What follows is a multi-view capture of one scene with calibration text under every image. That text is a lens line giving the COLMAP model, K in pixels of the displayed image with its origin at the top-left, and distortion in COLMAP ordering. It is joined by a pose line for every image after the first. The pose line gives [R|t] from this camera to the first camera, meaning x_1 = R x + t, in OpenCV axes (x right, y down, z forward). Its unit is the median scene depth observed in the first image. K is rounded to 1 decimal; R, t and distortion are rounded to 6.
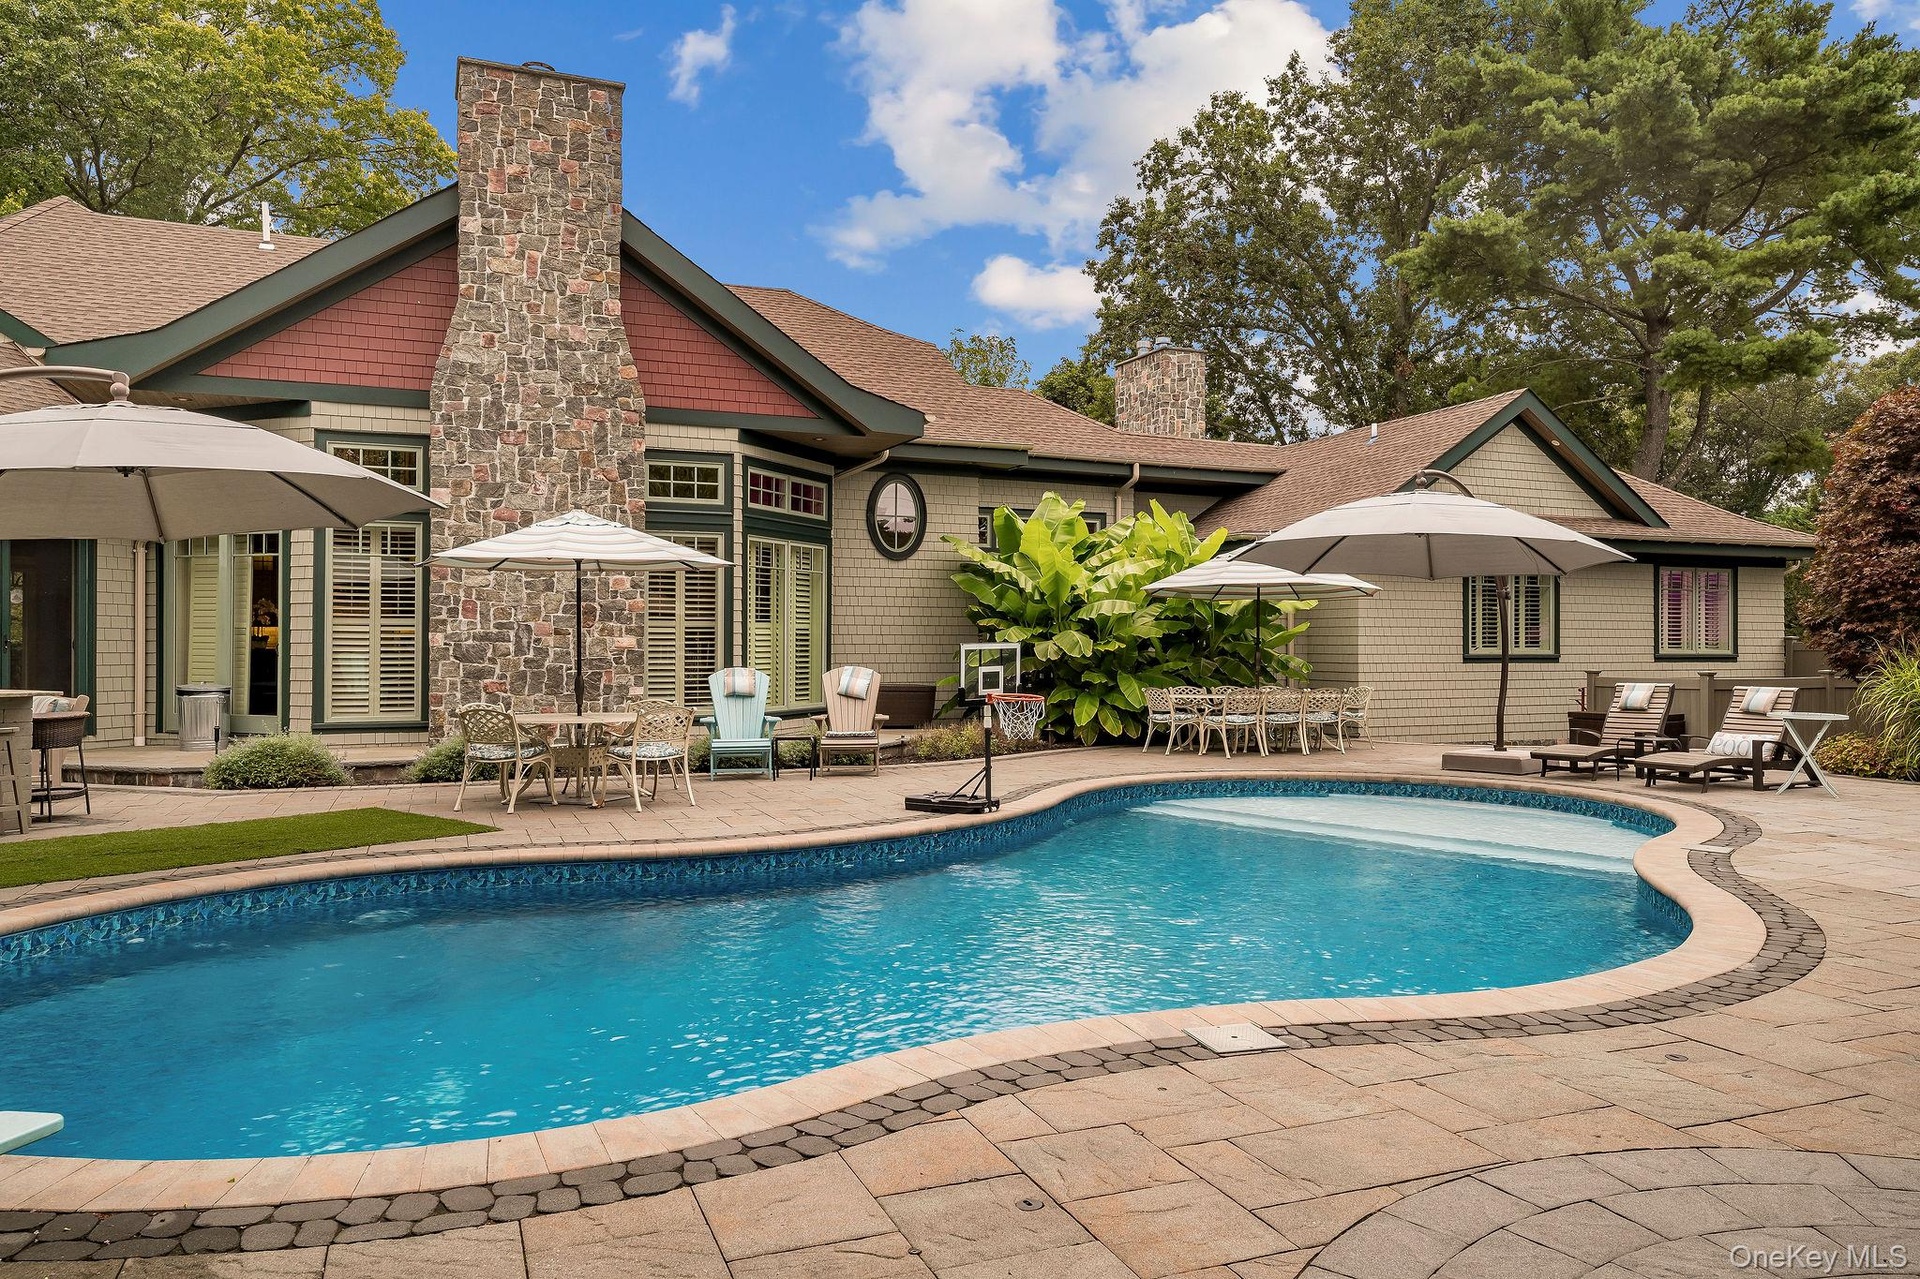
lens RADIAL K [[1332.6, 0, 990.0], [0, 1332.6, 635.2], [0, 0, 1]] dist [-0.003215, 0.005821]
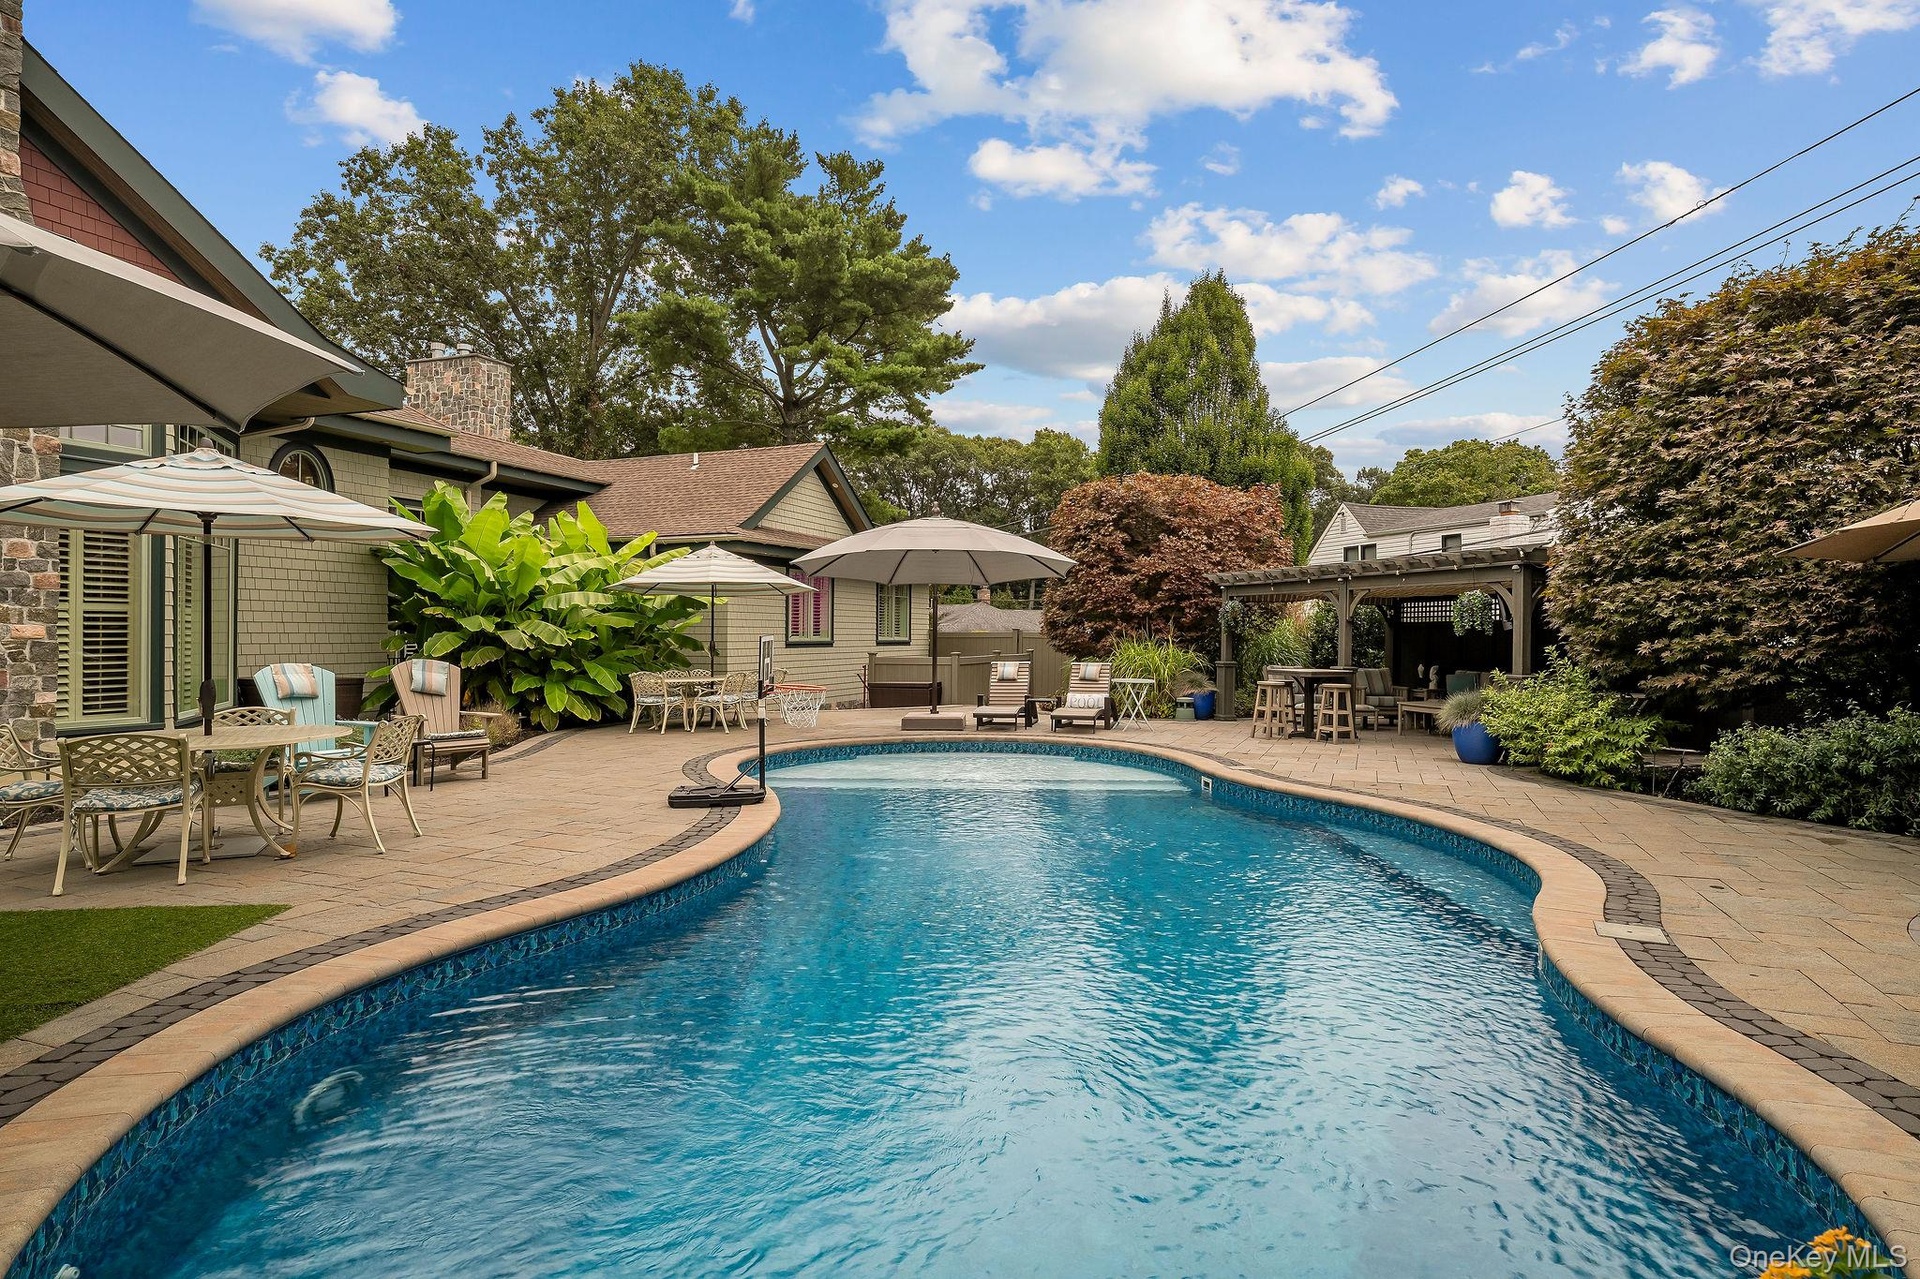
lens RADIAL K [[1024.3, 0, 960.0], [0, 1024.3, 639.5], [0, 0, 1]] dist [-0.001067, 0.000772]
pose [[0.685968, -0.002931, 0.727626, -0.269133], [-0.008613, 0.999889, 0.012148, -0.001054], [-0.727581, -0.014600, 0.685866, 0.201752]]
